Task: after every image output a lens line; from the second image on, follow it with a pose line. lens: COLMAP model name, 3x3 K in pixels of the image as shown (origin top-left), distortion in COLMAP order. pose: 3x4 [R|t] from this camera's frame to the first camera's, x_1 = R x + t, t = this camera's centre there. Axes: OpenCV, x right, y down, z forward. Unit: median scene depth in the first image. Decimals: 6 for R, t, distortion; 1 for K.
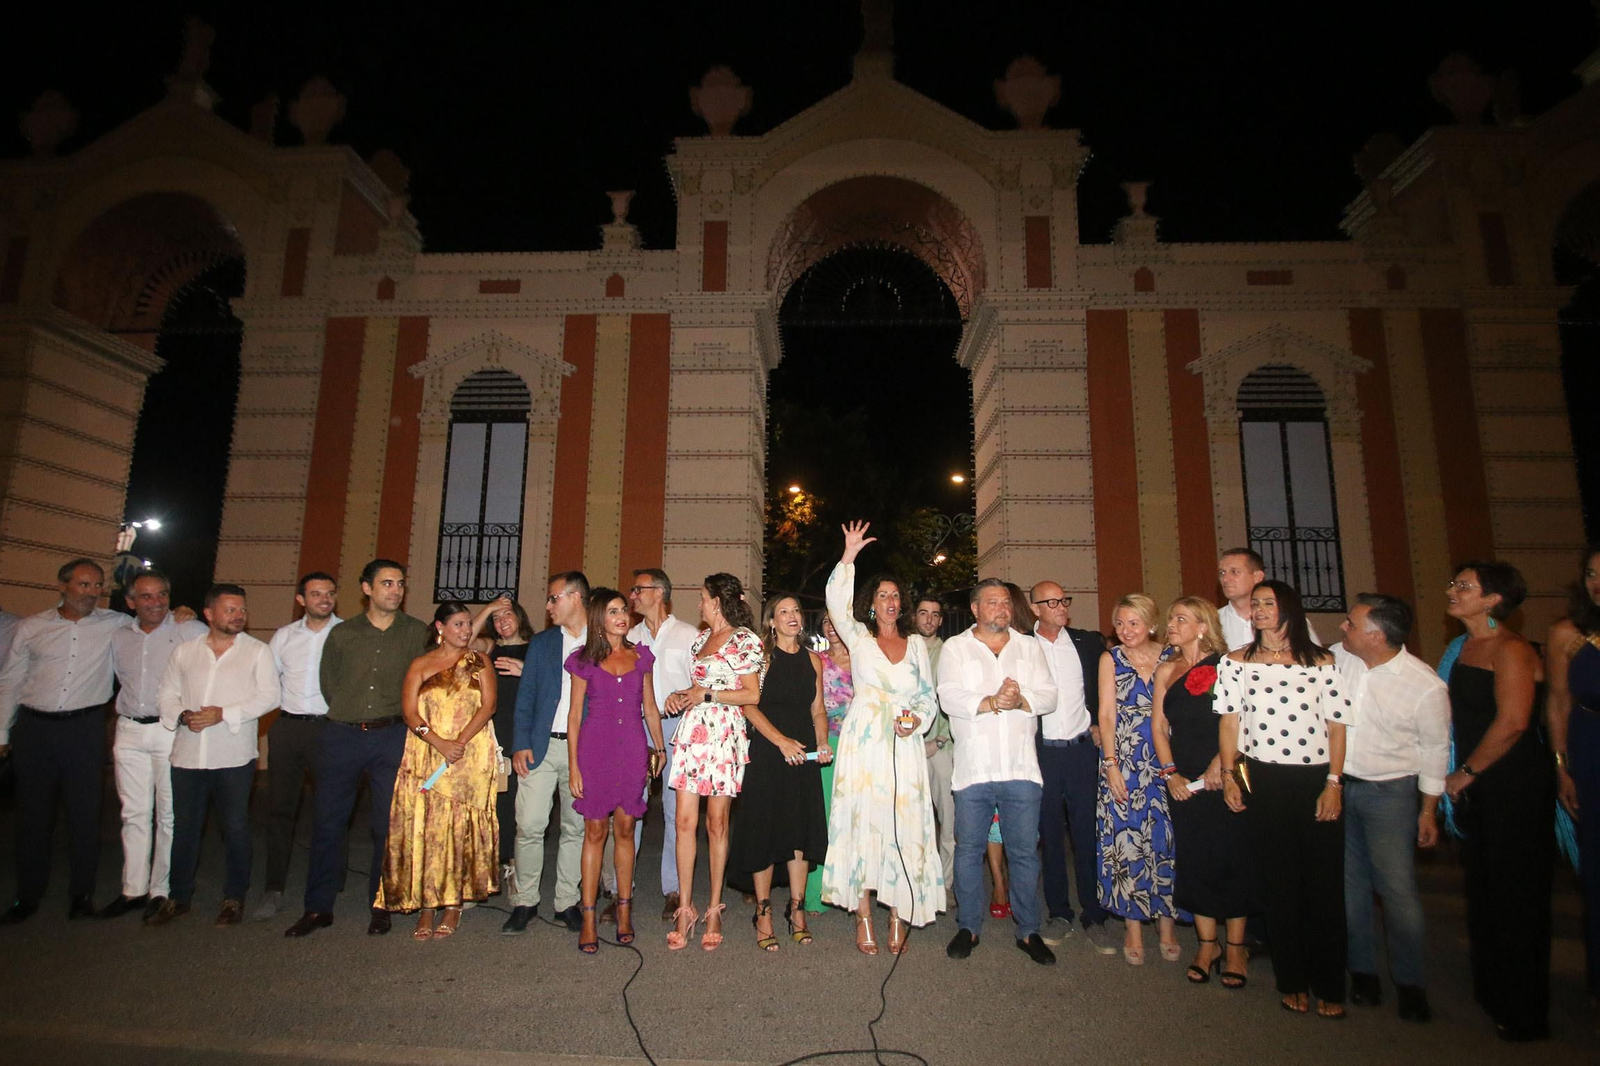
lens RADIAL K [[819.6, 0, 804.3], [0, 819.6, 559.5], [0, 0, 1]] dist [-0.014509, -0.002246]
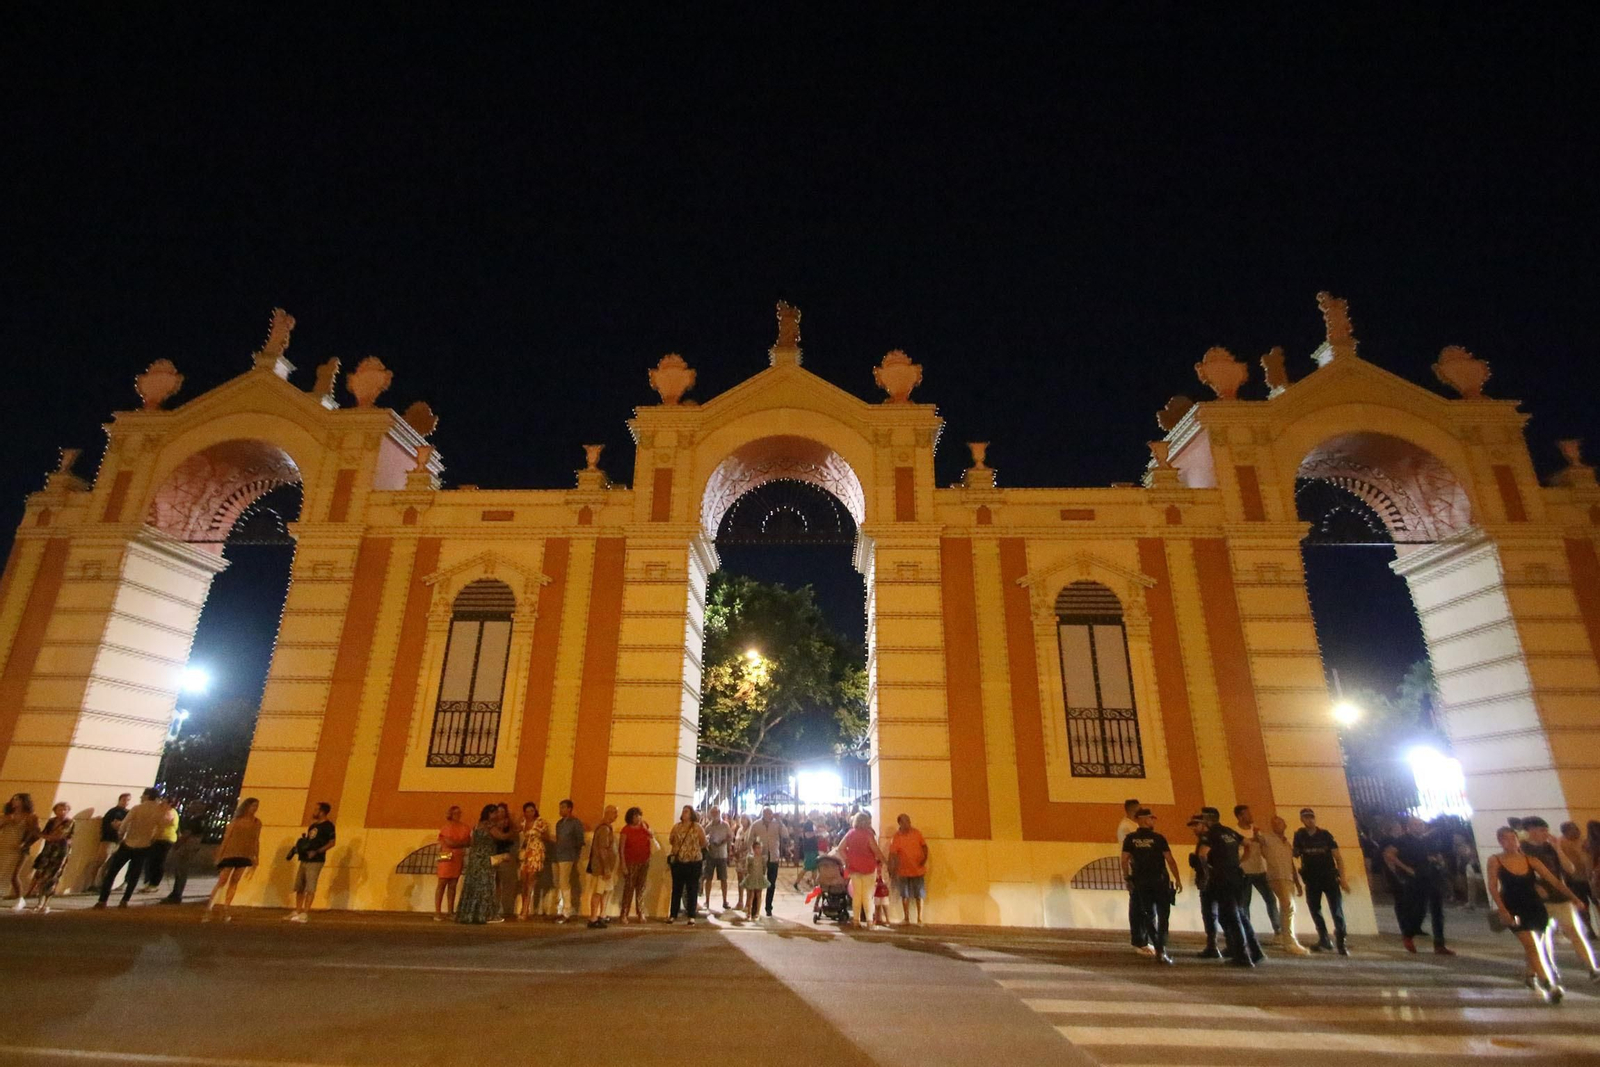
lens RADIAL K [[770.8, 0, 800.1], [0, 770.8, 569.8], [0, 0, 1]] dist [-0.001469, -0.000050]
pose [[0.999994, 0.001094, -0.003297, 0.118156], [-0.001616, 0.986673, -0.162708, -0.050823], [0.003075, 0.162713, 0.986669, -0.205577]]
